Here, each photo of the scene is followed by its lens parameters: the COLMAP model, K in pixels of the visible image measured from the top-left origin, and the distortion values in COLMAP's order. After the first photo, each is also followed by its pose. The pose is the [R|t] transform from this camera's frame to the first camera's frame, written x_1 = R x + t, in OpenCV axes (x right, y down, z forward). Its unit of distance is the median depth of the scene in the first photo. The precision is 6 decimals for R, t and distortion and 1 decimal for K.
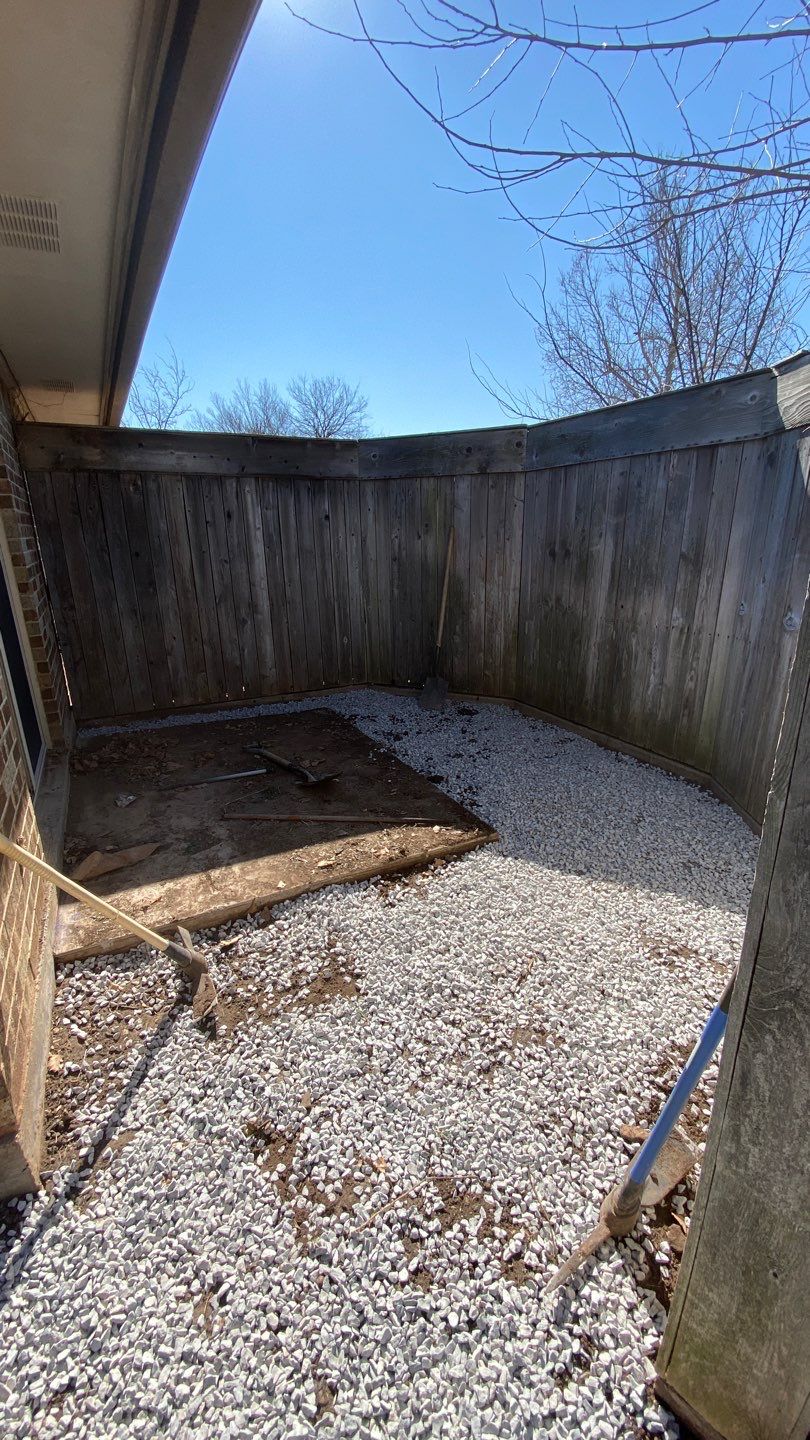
lens RADIAL K [[584.4, 0, 404.1], [0, 584.4, 716.6], [0, 0, 1]] dist [0.047358, -0.035035]
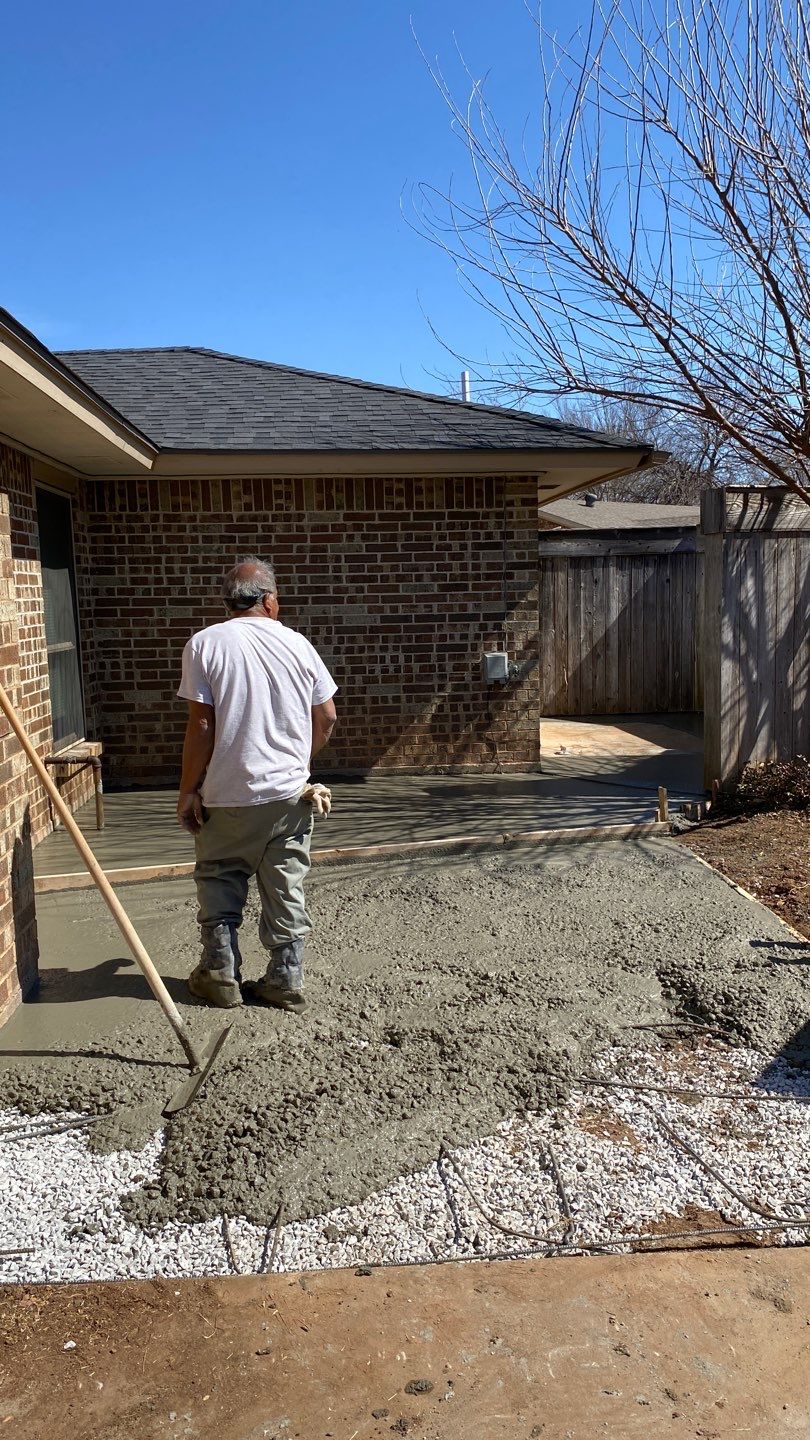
lens RADIAL K [[1078.3, 0, 416.4], [0, 1078.3, 726.3], [0, 0, 1]] dist [0.127748, -0.287140]
pose [[0.921831, 0.041149, -0.385401, 0.343269], [-0.107175, 0.982640, -0.151433, 0.467285], [0.372479, 0.180901, 0.910239, -1.557782]]
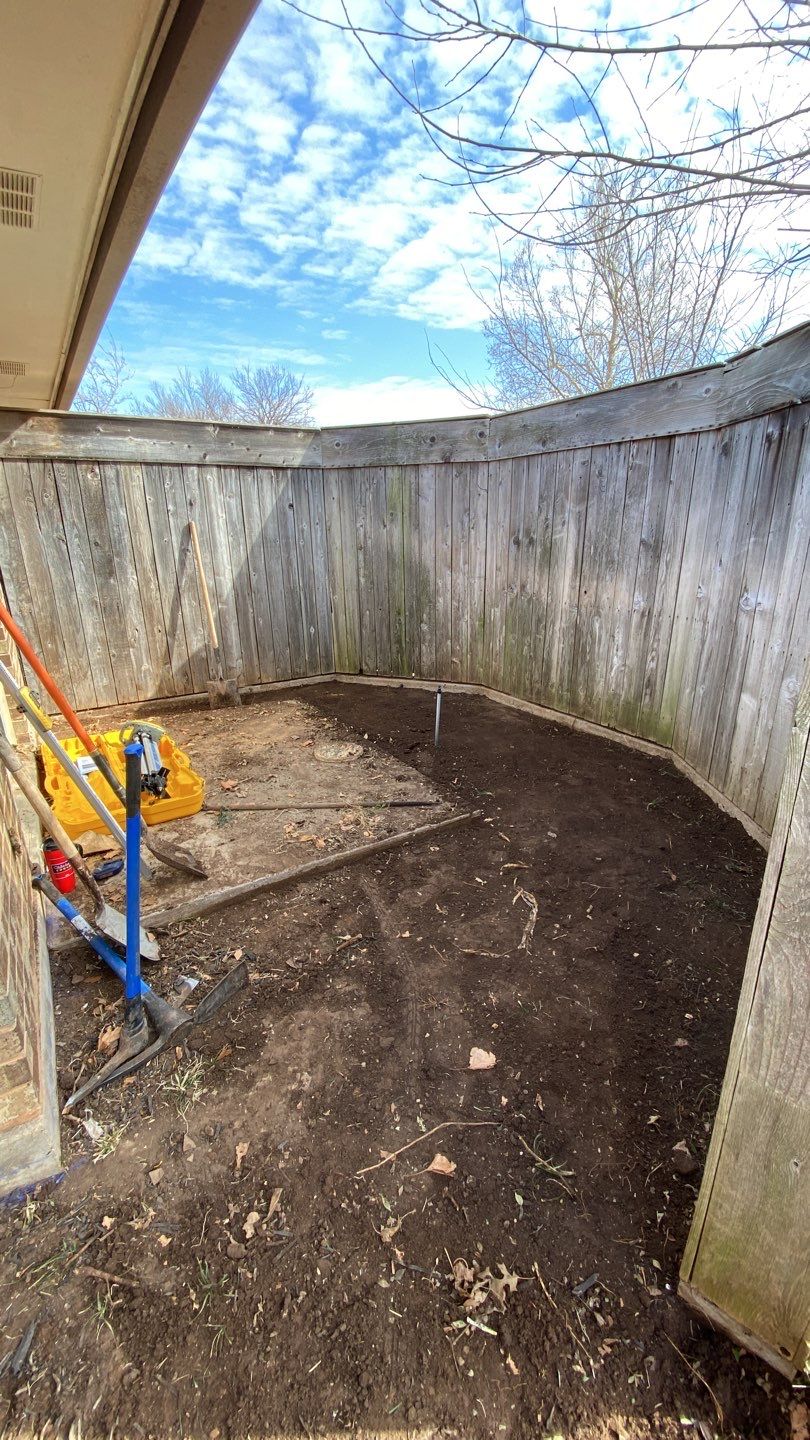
lens RADIAL K [[584.4, 0, 404.1], [0, 584.4, 716.6], [0, 0, 1]] dist [0.047358, -0.035035]
pose [[0.996407, -0.026765, 0.080348, -0.033759], [0.025944, 0.999600, 0.011242, 0.011577], [-0.080617, -0.009117, 0.996703, -0.011664]]
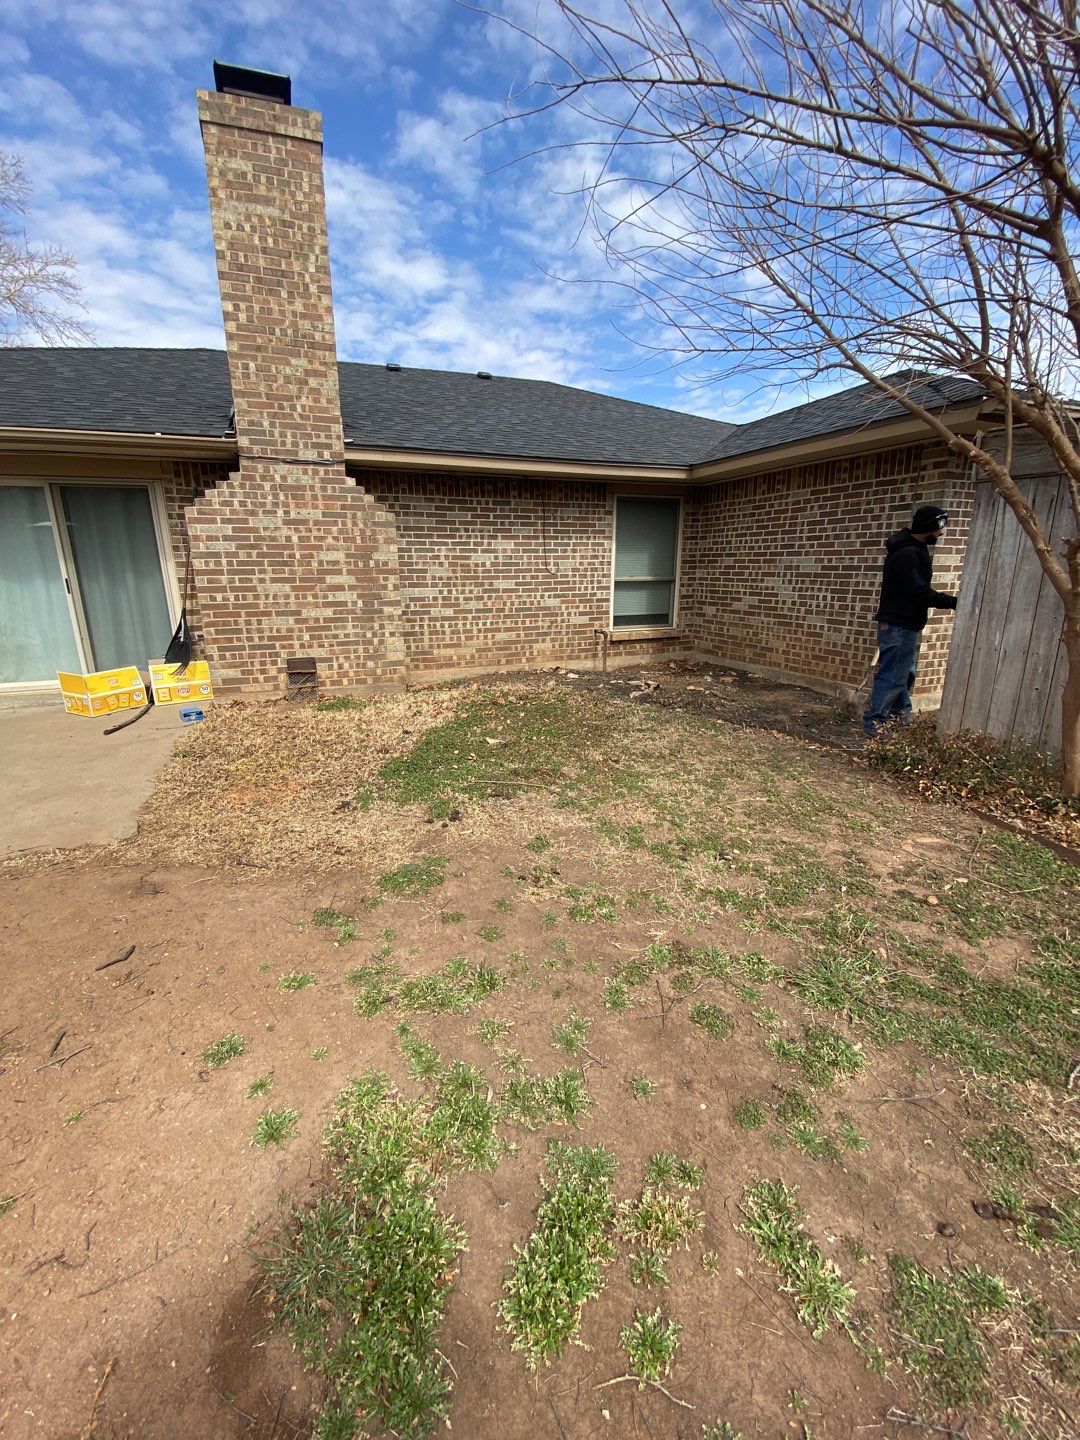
lens RADIAL K [[583.9, 0, 544.1], [0, 583.9, 718.2], [0, 0, 1]] dist [0.045271, -0.038589]
pose [[-0.094031, 0.264481, -0.959796, 1.080441], [-0.291035, 0.914652, 0.280554, 0.130521], [0.952080, 0.305715, -0.009033, -0.407547]]
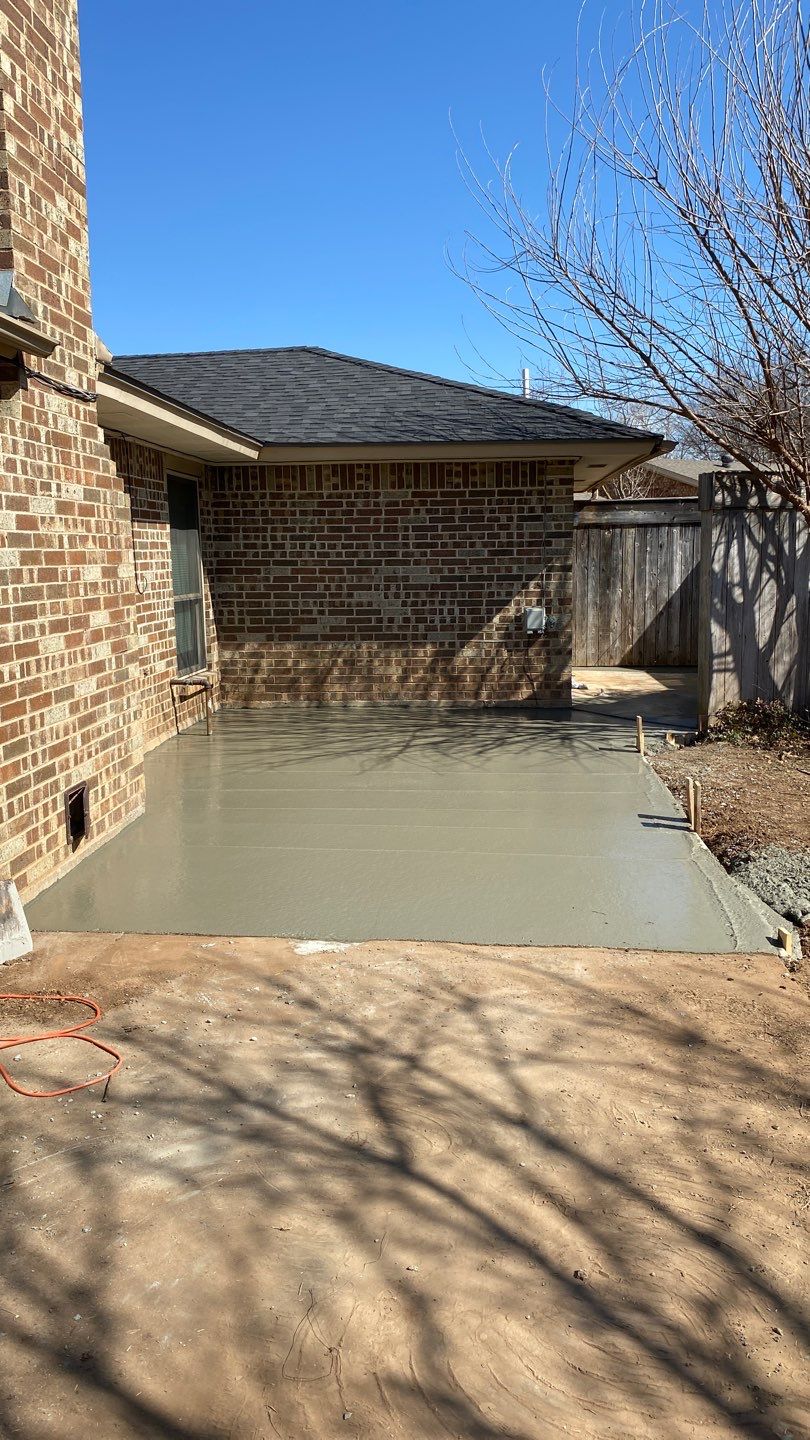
lens RADIAL K [[1074.1, 0, 413.9], [0, 1074.1, 714.9], [0, 0, 1]] dist [0.141674, -0.344921]
pose [[0.854882, 0.079369, -0.512715, 0.705965], [-0.153891, 0.982547, -0.104492, 0.539903], [0.495474, 0.168231, 0.852176, -1.837310]]
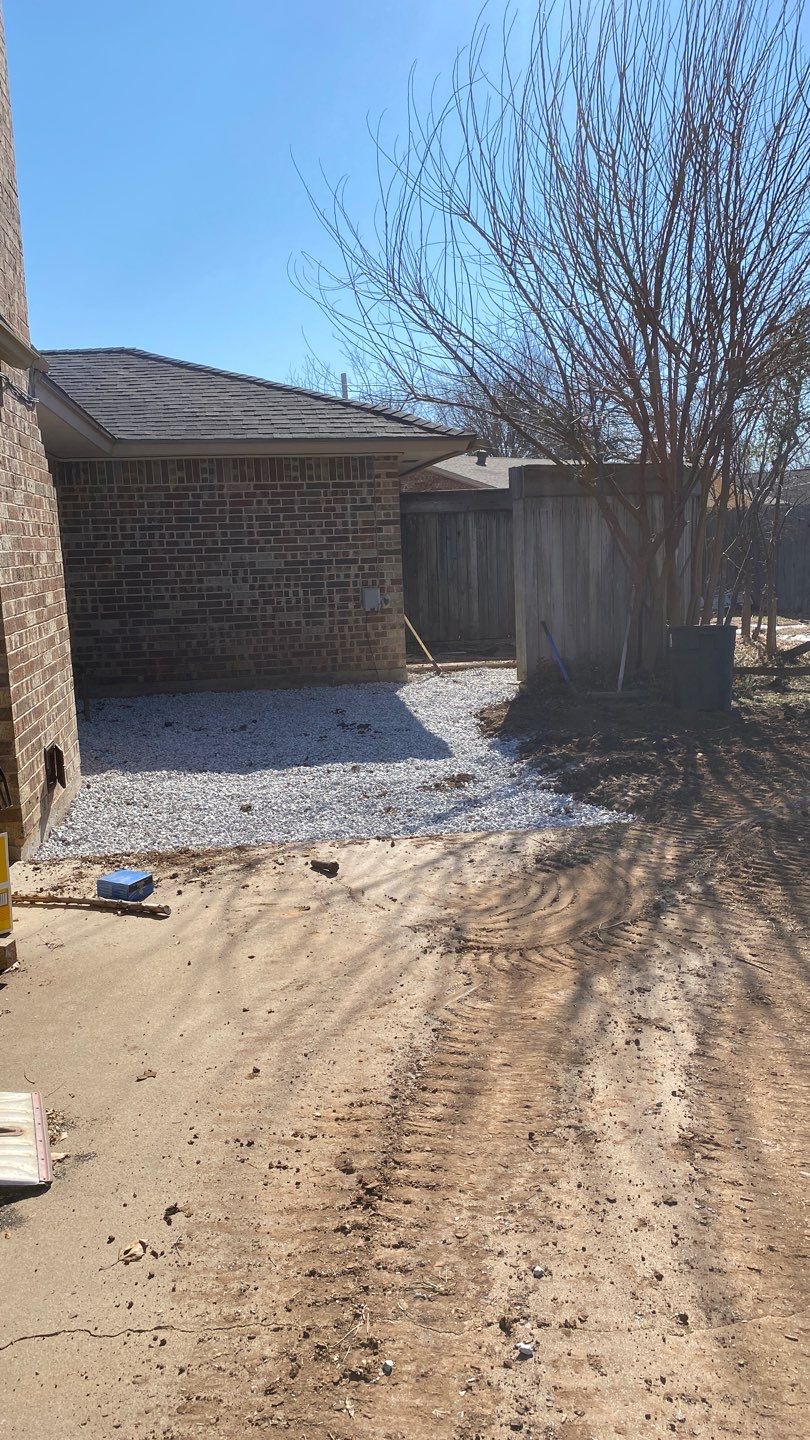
lens RADIAL K [[1074.1, 0, 413.9], [0, 1074.1, 714.9], [0, 0, 1]] dist [0.141674, -0.344921]
pose [[0.949127, 0.029810, -0.313479, 0.643951], [-0.072094, 0.989638, -0.124172, 0.648502], [0.306529, 0.140455, 0.941442, -2.137443]]
